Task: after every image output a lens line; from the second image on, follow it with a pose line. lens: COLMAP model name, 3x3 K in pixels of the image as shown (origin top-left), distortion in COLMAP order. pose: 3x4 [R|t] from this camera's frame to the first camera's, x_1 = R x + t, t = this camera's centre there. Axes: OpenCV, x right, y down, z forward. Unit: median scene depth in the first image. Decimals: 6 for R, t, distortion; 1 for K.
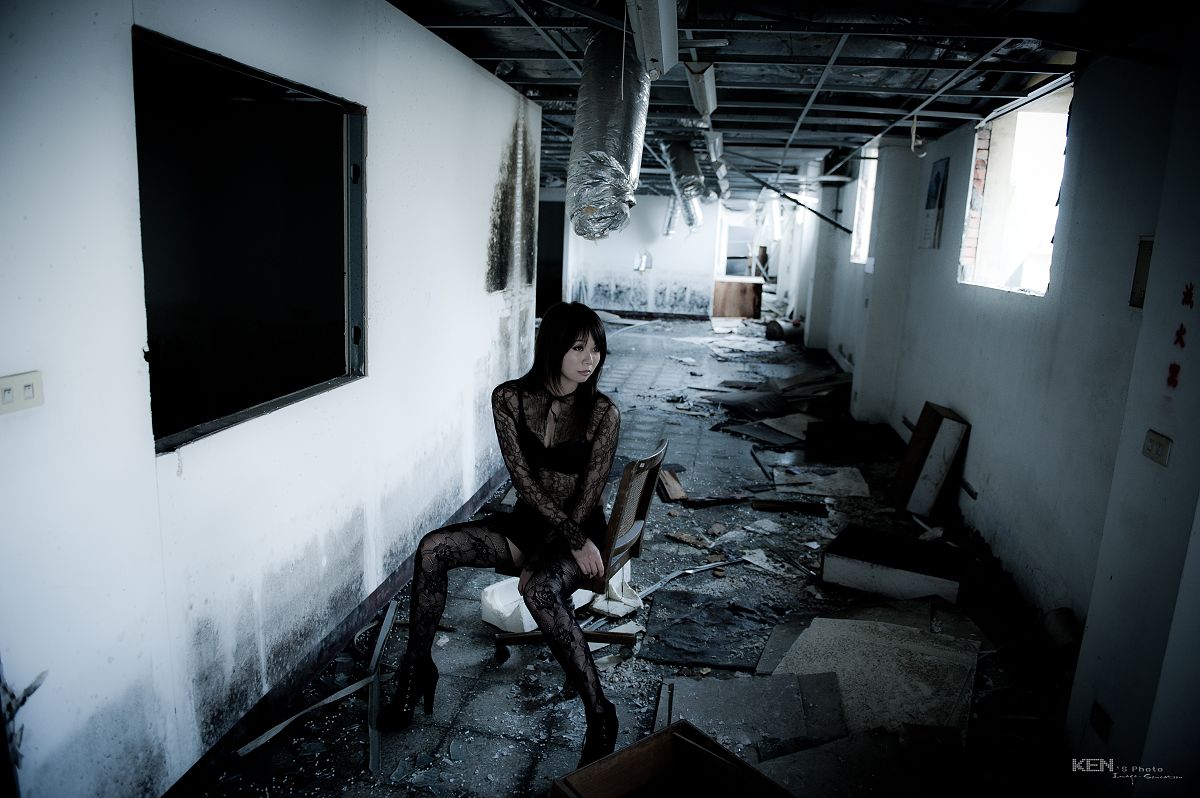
lens RADIAL K [[821.9, 0, 596.3], [0, 821.9, 402.8], [0, 0, 1]] dist [-0.040381, -0.006018]
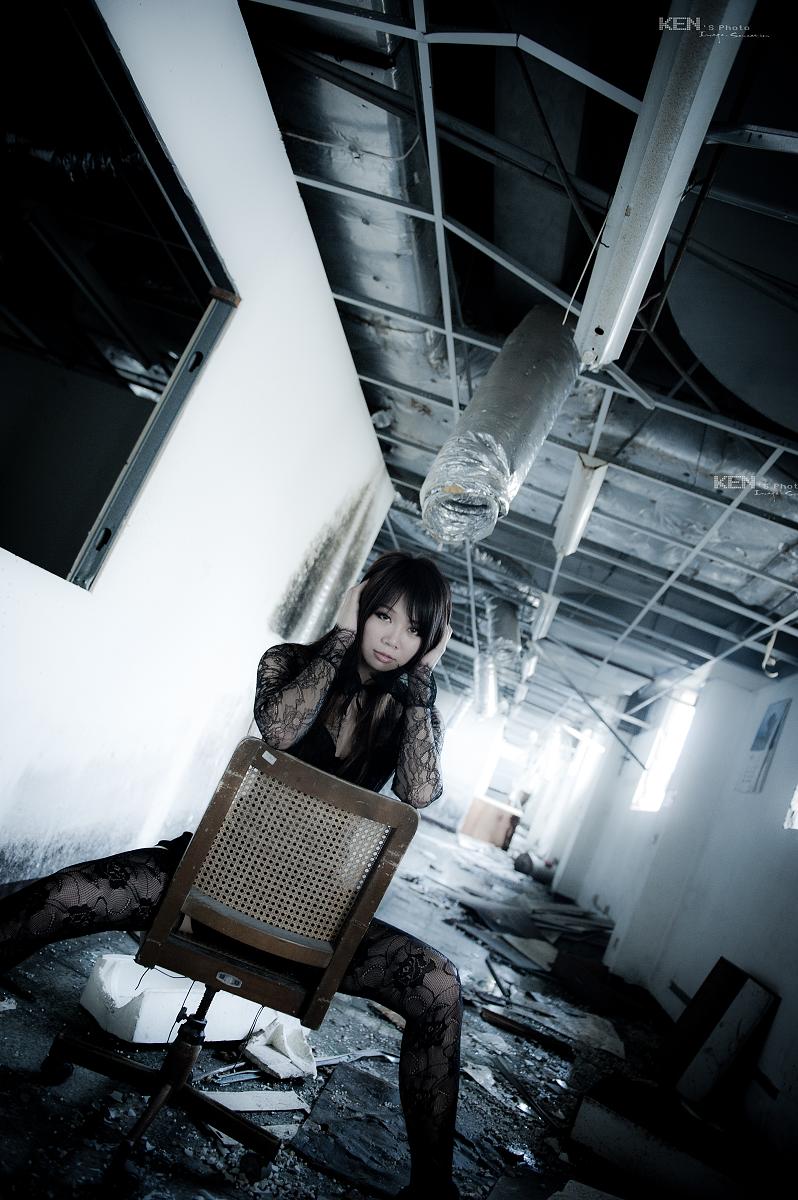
lens RADIAL K [[821.9, 0, 402.2], [0, 821.9, 595.3], [0, 0, 1]] dist [-0.040381, -0.006018]
pose [[0.934887, 0.354611, -0.015402, -0.002465], [-0.335111, 0.867512, -0.367593, 0.060865], [-0.116991, 0.348819, 0.929859, 0.119593]]
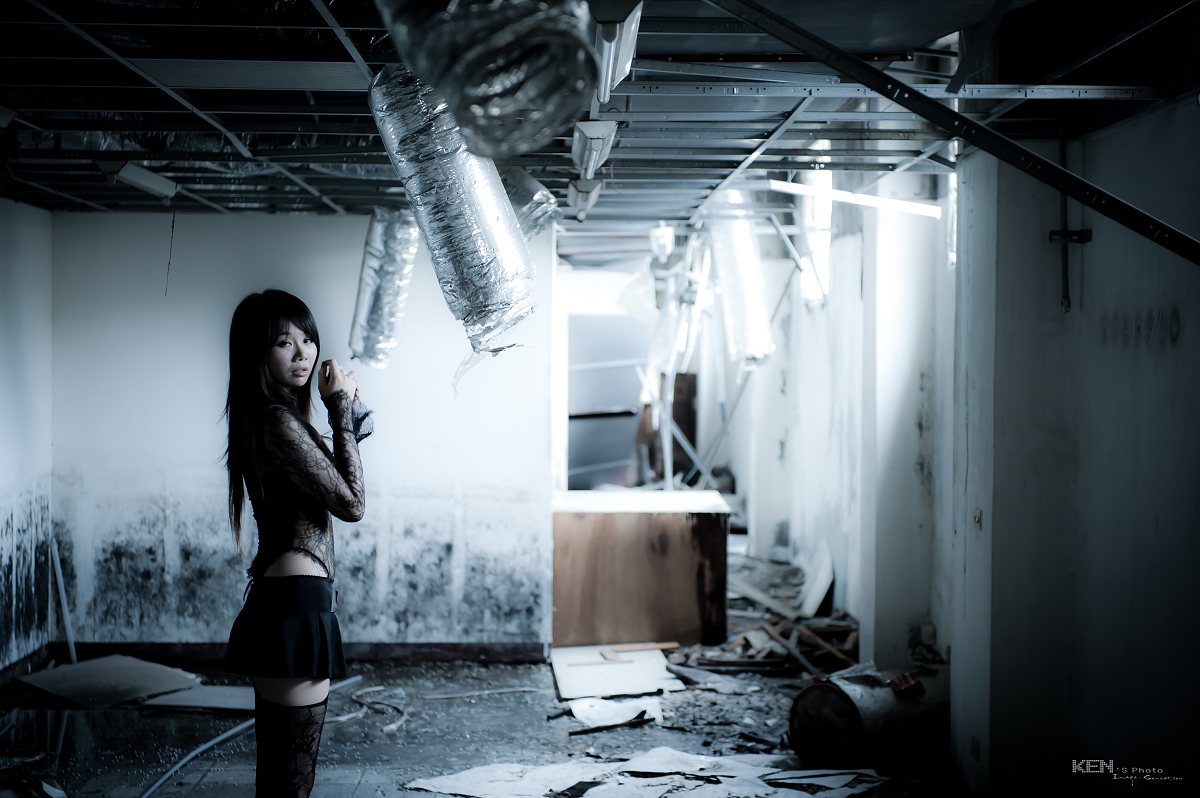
lens RADIAL K [[2325.3, 0, 603.0], [0, 2325.3, 397.9], [0, 0, 1]] dist [0.060721, 0.000000]
pose [[0.982249, -0.040722, 0.183110, 0.049824], [0.072739, 0.982461, -0.171696, -0.124261], [-0.172907, 0.181967, 0.967983, 0.574419]]
